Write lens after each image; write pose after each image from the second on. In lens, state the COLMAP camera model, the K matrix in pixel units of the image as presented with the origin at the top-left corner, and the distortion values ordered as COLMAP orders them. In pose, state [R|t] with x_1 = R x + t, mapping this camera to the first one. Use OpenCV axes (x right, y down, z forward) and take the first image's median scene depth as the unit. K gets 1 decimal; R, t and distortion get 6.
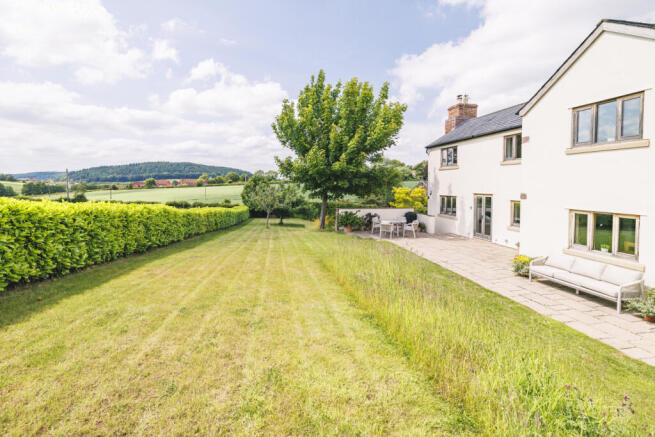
lens RADIAL K [[308.0, 0, 321.5], [0, 308.0, 192.7], [0, 0, 1]] dist [0.013089, 0.000516]
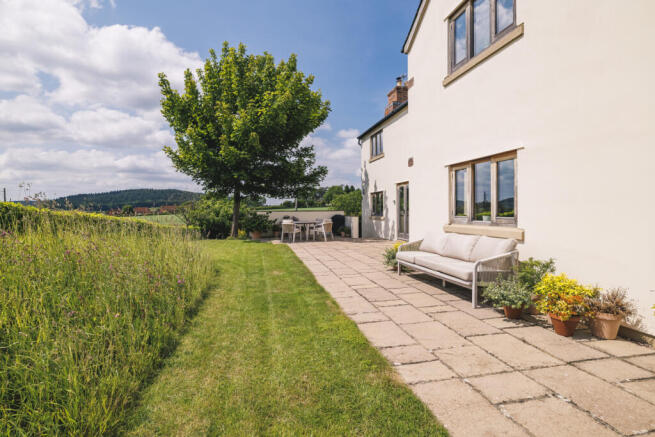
lens RADIAL K [[317.6, 0, 327.4], [0, 317.6, 216.4], [0, 0, 1]] dist [-0.001414, -0.000101]
pose [[0.999837, -0.015768, 0.008825, 0.521730], [0.015928, 0.999705, -0.018323, 0.170260], [-0.008533, 0.018461, 0.999793, 0.310096]]
